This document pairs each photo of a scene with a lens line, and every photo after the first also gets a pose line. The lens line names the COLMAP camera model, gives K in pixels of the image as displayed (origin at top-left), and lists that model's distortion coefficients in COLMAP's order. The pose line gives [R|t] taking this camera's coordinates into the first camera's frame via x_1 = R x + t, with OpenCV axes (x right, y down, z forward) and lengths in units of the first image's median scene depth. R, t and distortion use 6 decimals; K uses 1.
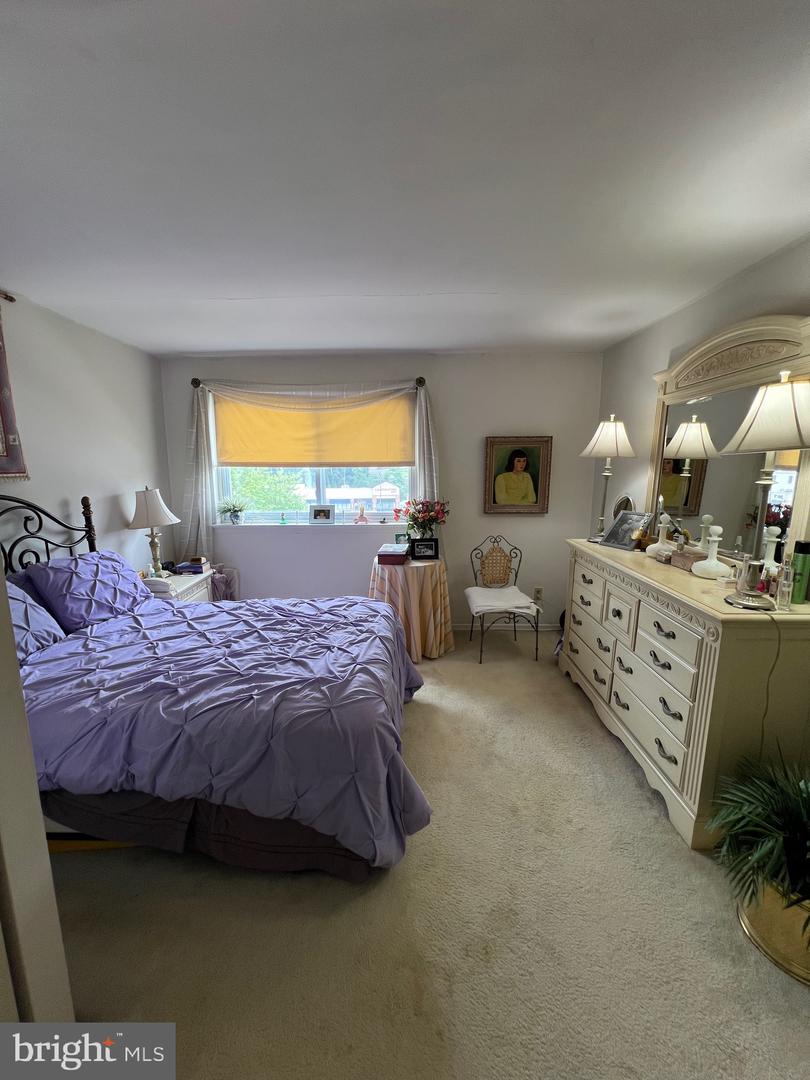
lens RADIAL K [[434.2, 0, 401.8], [0, 434.2, 541.0], [0, 0, 1]] dist [-0.002934, 0.000298]
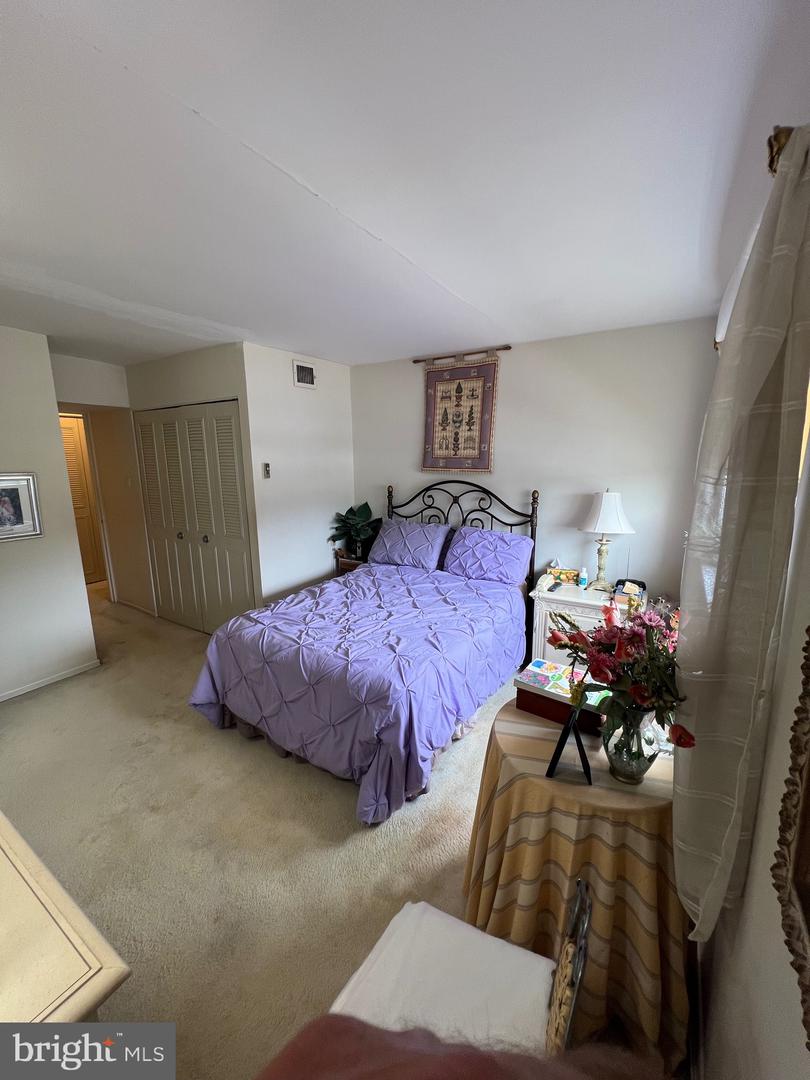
lens RADIAL K [[434.2, 0, 401.8], [0, 434.2, 541.0], [0, 0, 1]] dist [-0.002934, 0.000298]
pose [[-0.523749, 0.181616, -0.832288, 0.495286], [-0.135669, 0.946756, 0.291970, -0.270905], [0.841000, 0.265834, -0.471223, 1.293779]]
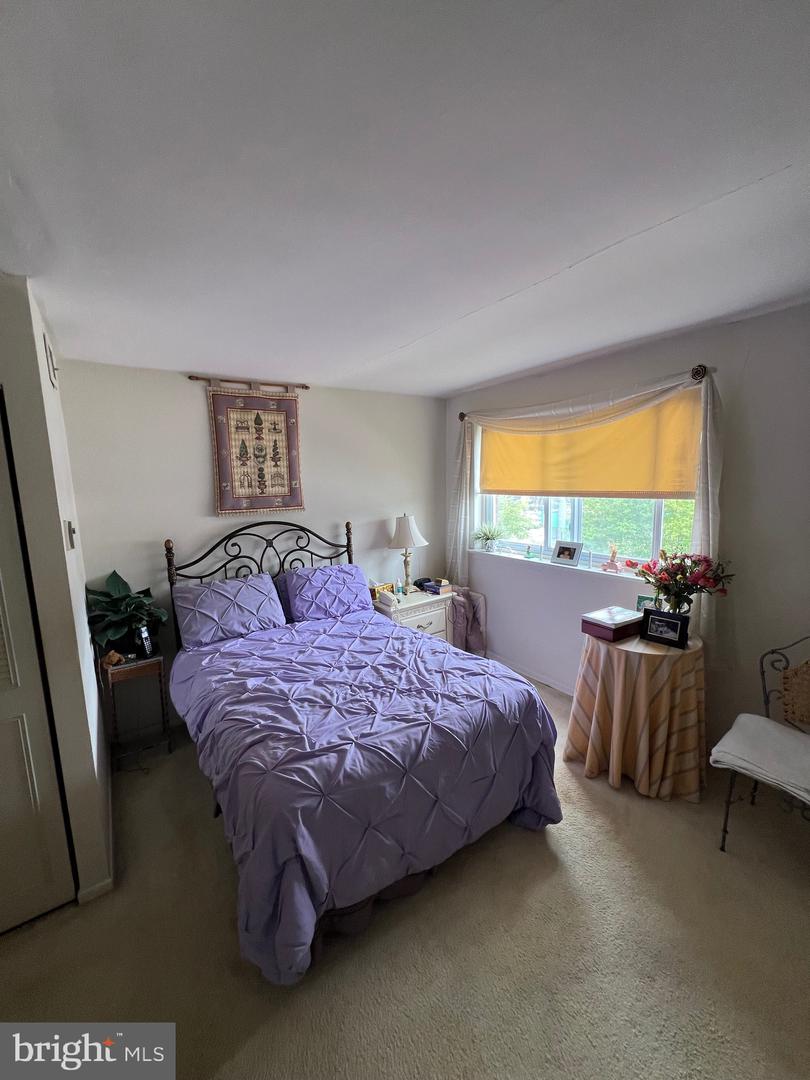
lens RADIAL K [[434.2, 0, 401.8], [0, 434.2, 541.0], [0, 0, 1]] dist [-0.002934, 0.000298]
pose [[0.578686, 0.106069, -0.808624, 0.435516], [-0.113940, 0.992297, 0.048621, -0.126885], [0.807552, 0.063998, 0.586314, 0.361990]]
